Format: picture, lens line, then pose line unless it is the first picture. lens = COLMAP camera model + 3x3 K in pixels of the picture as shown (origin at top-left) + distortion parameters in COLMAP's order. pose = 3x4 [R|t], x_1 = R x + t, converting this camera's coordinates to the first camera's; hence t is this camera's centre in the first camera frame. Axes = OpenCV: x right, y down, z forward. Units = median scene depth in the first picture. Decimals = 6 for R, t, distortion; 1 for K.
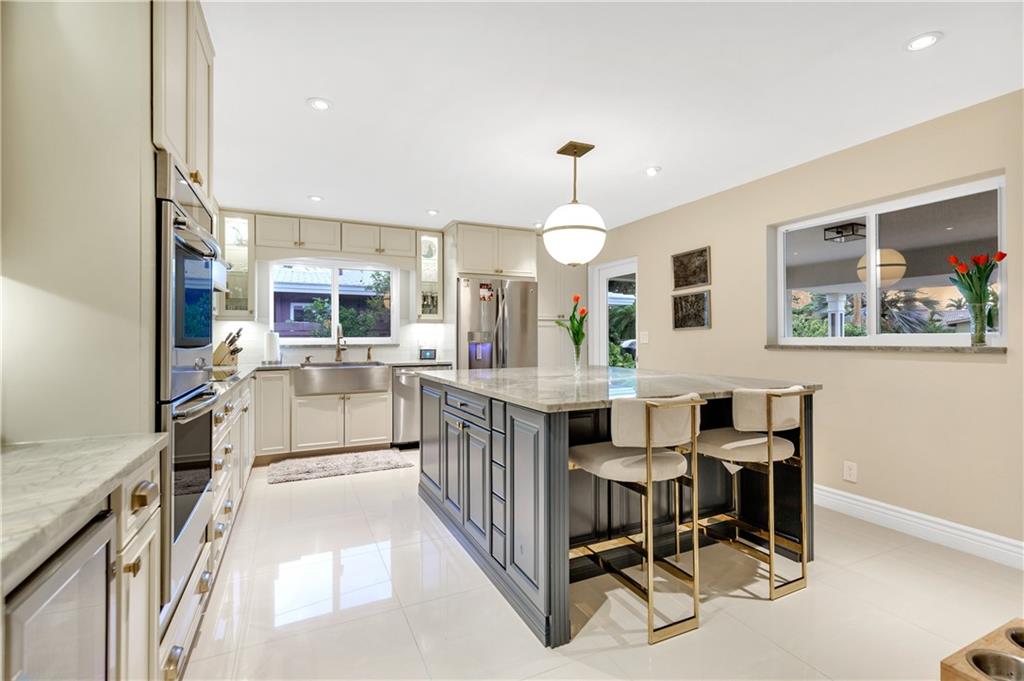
lens RADIAL K [[465.2, 0, 513.9], [0, 465.2, 345.6], [0, 0, 1]] dist [0.000349, 0.000011]
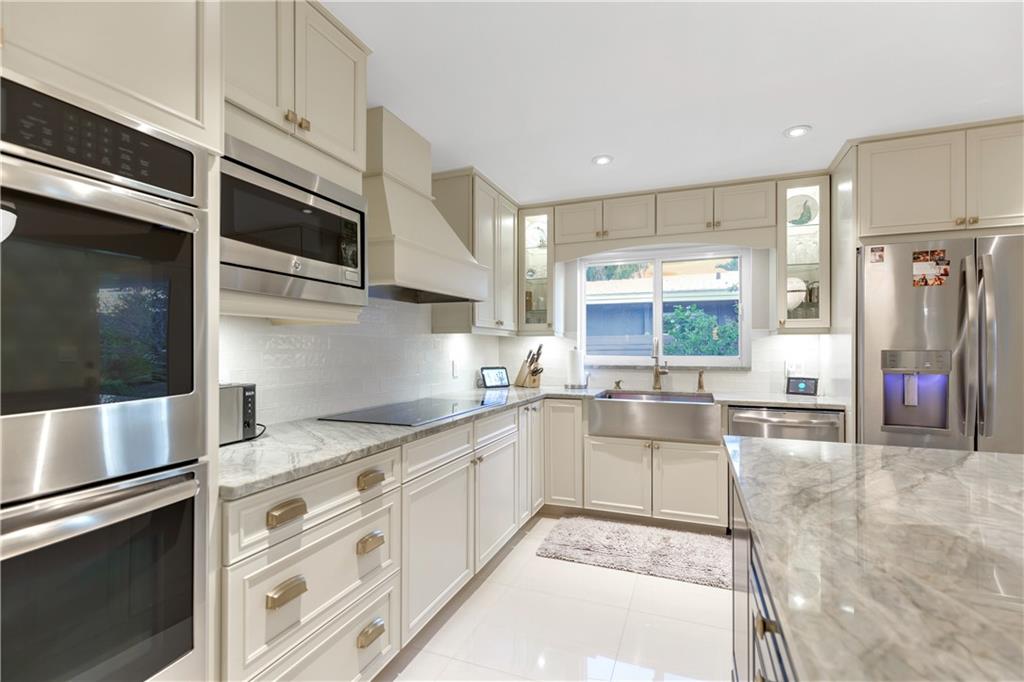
lens RADIAL K [[465.2, 0, 513.9], [0, 465.2, 346.1], [0, 0, 1]] dist [0.000349, 0.000011]
pose [[0.689743, 0.000952, -0.724054, -0.007915], [-0.015108, 0.999800, -0.013077, -0.021037], [0.723897, 0.019958, 0.689619, 0.349200]]
